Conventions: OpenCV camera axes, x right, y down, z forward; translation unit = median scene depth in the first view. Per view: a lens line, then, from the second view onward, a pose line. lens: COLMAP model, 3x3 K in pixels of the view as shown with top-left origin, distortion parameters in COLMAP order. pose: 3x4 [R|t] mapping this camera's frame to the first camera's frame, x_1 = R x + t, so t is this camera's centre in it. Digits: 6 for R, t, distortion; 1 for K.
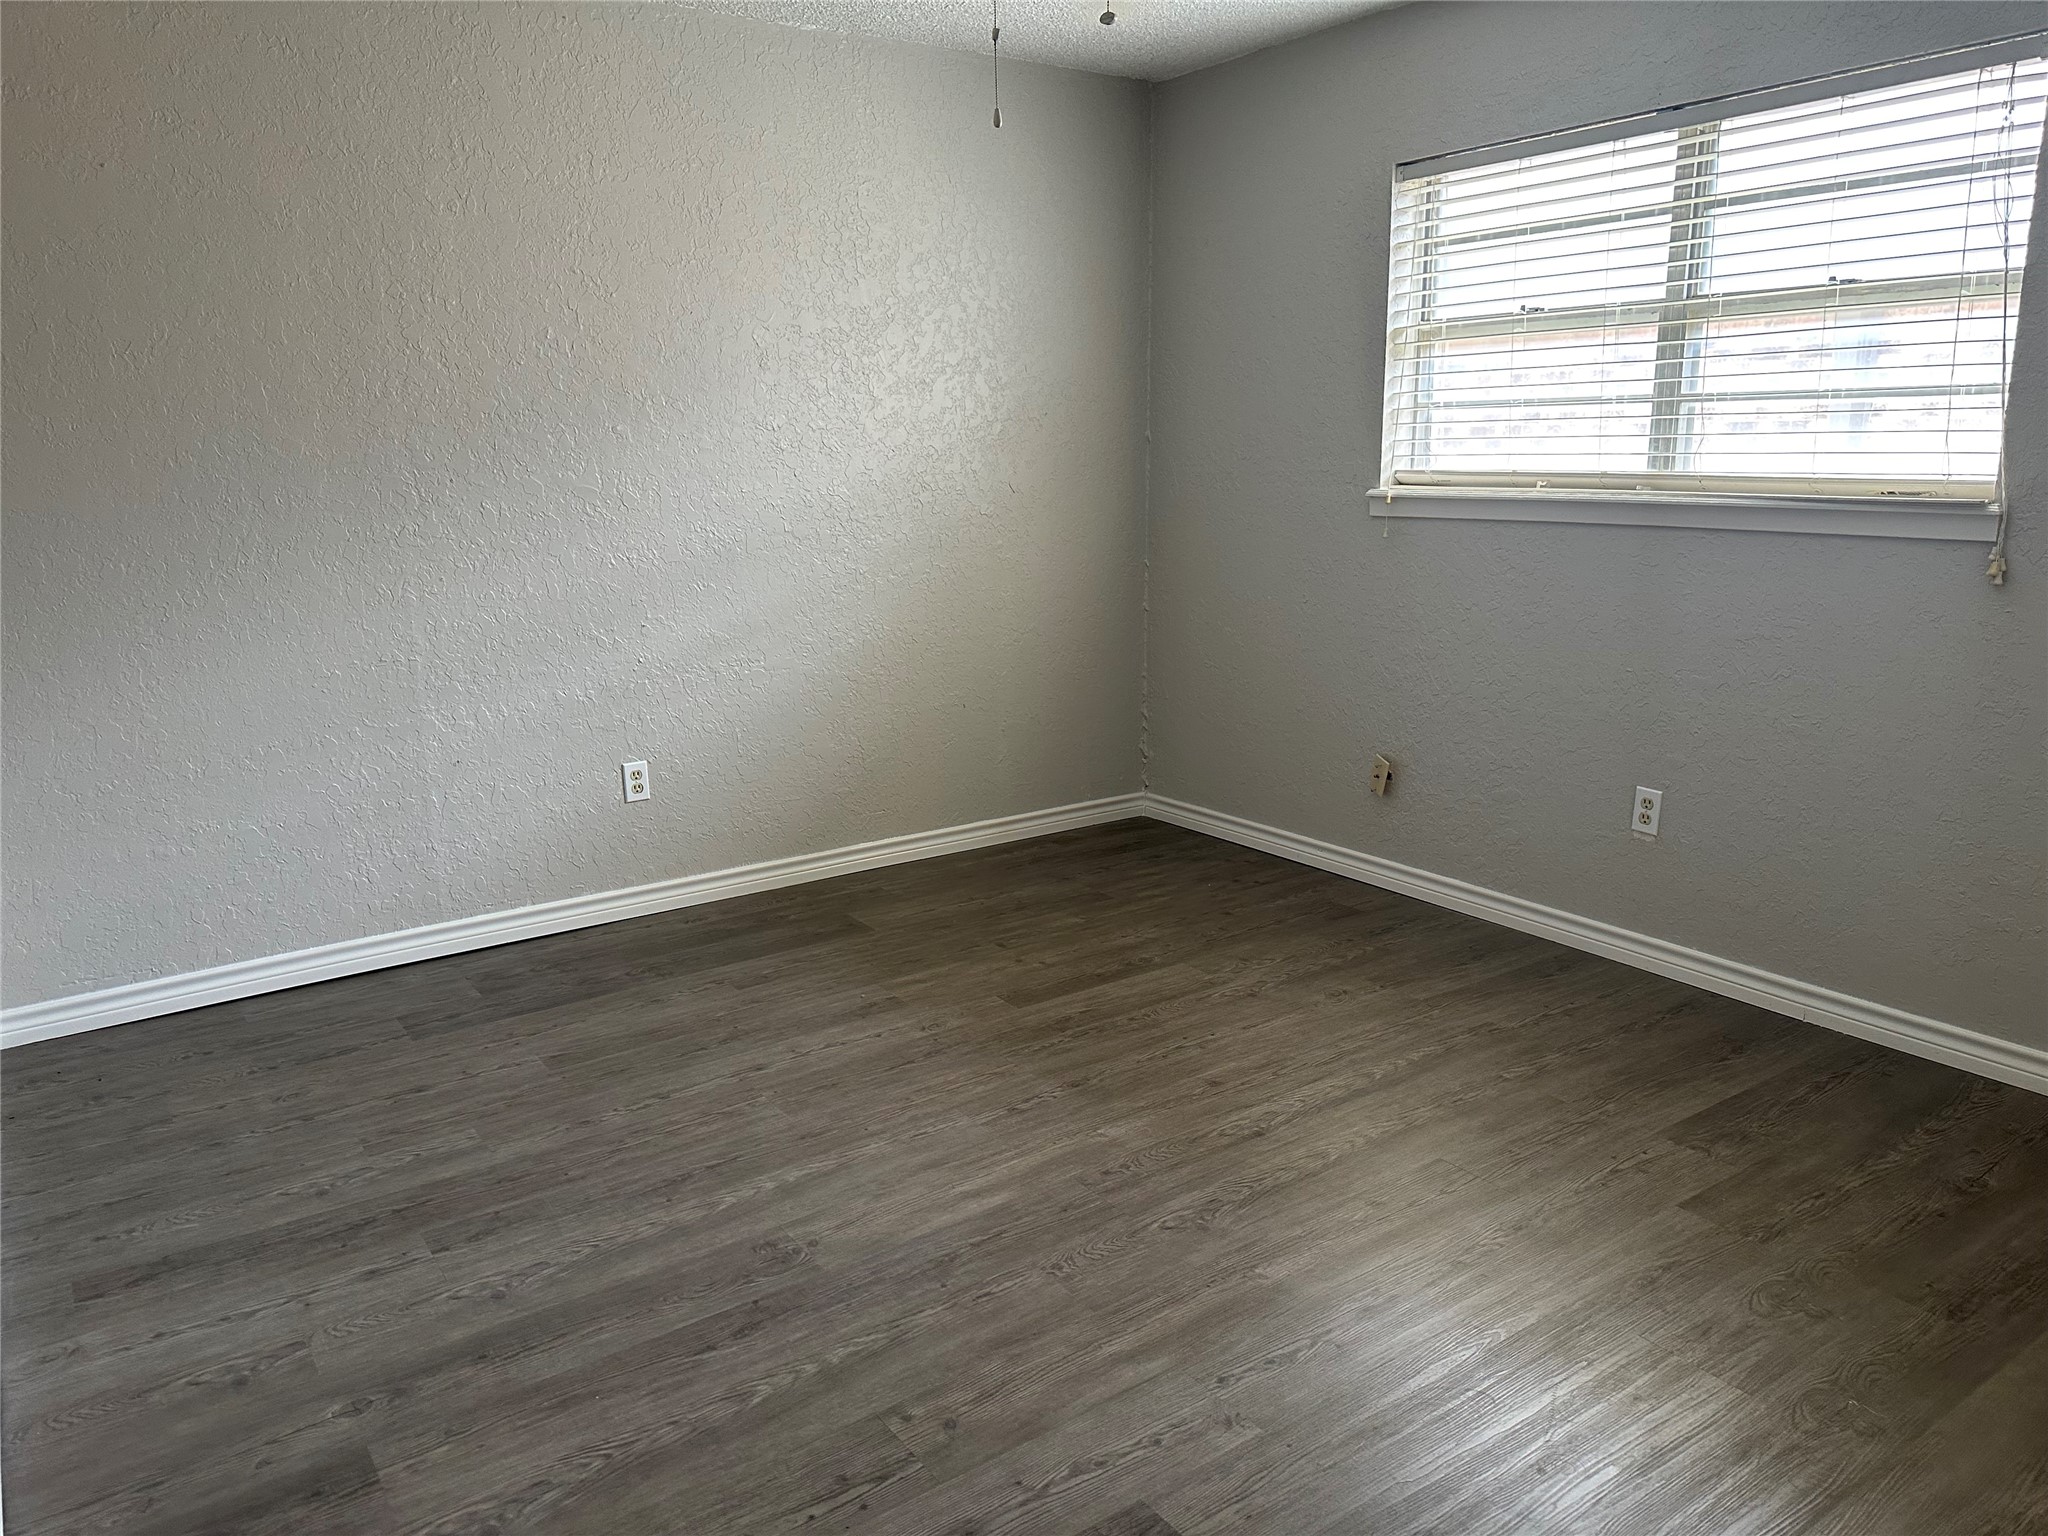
lens RADIAL K [[1455.1, 0, 1023.1], [0, 1455.1, 757.6], [0, 0, 1]] dist [0.026855, -0.002824]
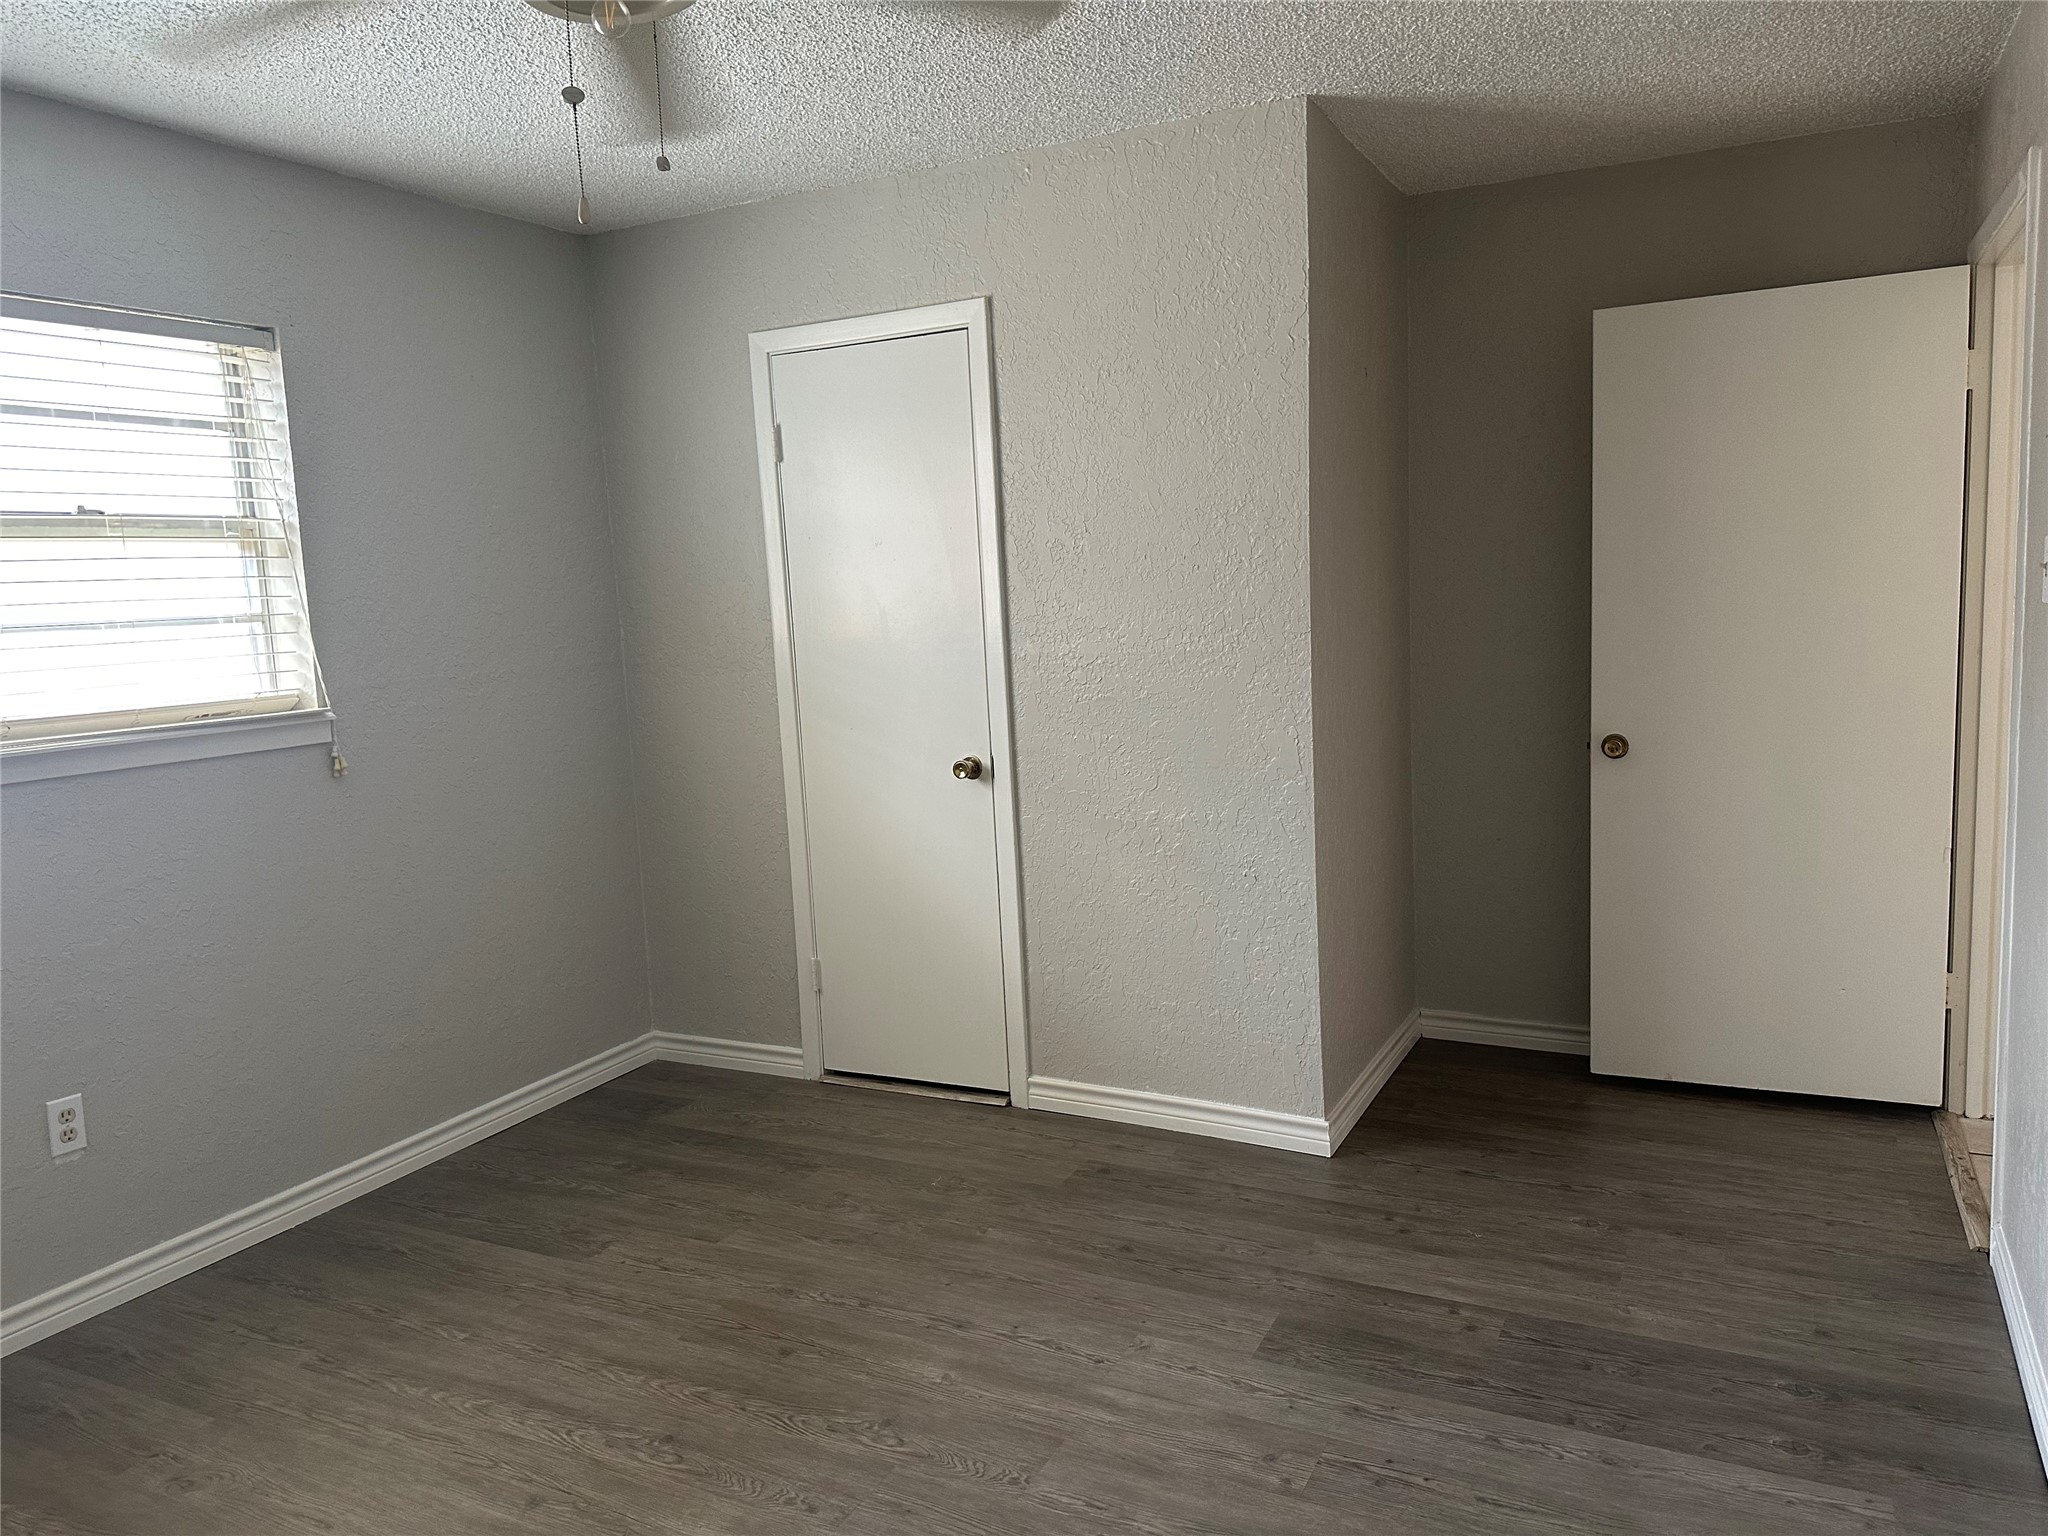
lens RADIAL K [[1455.1, 0, 1026.0], [0, 1455.1, 775.8], [0, 0, 1]] dist [0.026855, -0.002824]
pose [[-0.468112, -0.078549, 0.880171, -0.641493], [0.239588, 0.947451, 0.211976, -0.235568], [-0.850570, 0.310107, -0.424694, 1.024427]]
